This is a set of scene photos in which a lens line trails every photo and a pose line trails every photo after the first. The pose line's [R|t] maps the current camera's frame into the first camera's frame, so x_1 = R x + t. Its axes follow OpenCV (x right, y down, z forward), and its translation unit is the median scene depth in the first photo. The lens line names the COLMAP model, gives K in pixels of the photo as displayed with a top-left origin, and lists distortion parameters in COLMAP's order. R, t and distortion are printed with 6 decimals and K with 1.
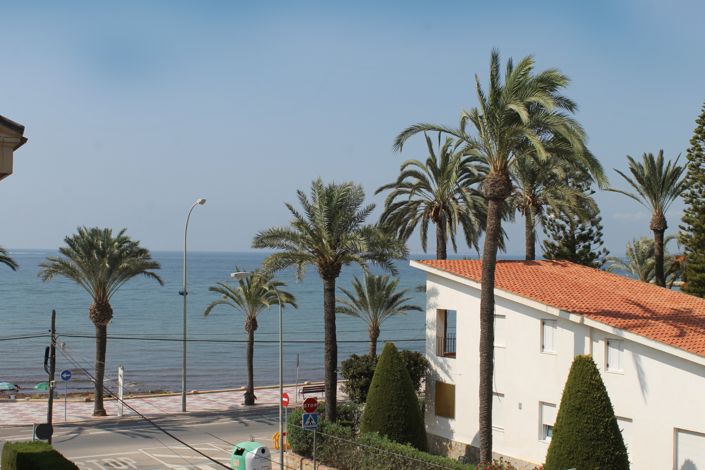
lens RADIAL K [[920.5, 0, 350.9], [0, 920.5, 236.0], [0, 0, 1]] dist [-0.066067, 0.000000]
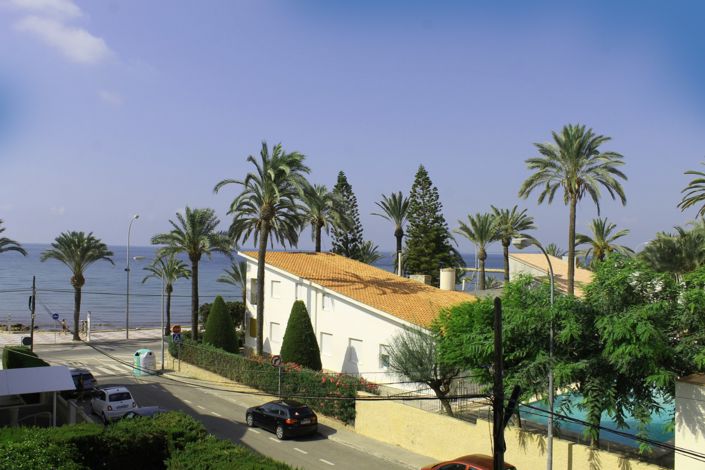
lens RADIAL K [[595.8, 0, 342.8], [0, 595.8, 227.6], [0, 0, 1]] dist [-0.161804, 0.136752]
pose [[0.993872, 0.011818, 0.109905, 0.124091], [-0.009843, 0.999780, -0.018500, -0.001110], [-0.110099, 0.017305, 0.993770, -0.166575]]
